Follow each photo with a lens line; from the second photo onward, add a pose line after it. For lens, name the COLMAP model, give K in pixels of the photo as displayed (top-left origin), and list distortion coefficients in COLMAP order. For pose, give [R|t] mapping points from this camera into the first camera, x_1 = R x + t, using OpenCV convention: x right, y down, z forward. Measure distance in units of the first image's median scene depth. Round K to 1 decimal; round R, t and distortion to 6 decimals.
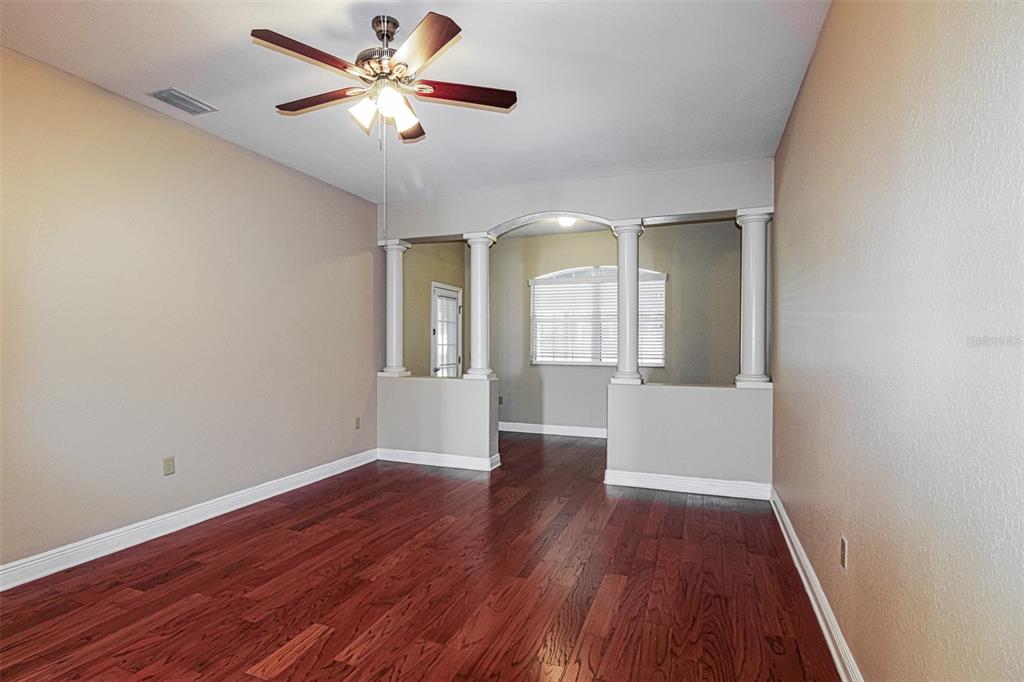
lens RADIAL K [[487.0, 0, 509.2], [0, 487.0, 340.1], [0, 0, 1]] dist [0.002222, -0.000594]
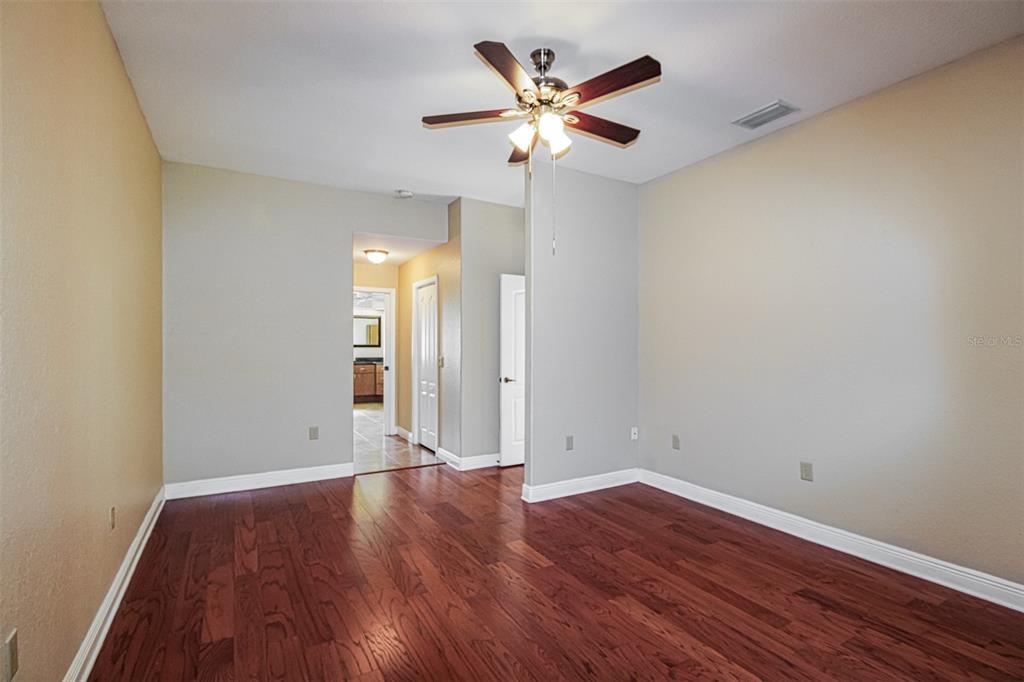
lens RADIAL K [[487.0, 0, 509.2], [0, 487.0, 340.1], [0, 0, 1]] dist [0.002222, -0.000594]
pose [[-0.631592, -0.015661, -0.775143, 0.576567], [0.000567, 0.999786, -0.020662, 0.012674], [0.775301, -0.013489, -0.631448, 1.453171]]
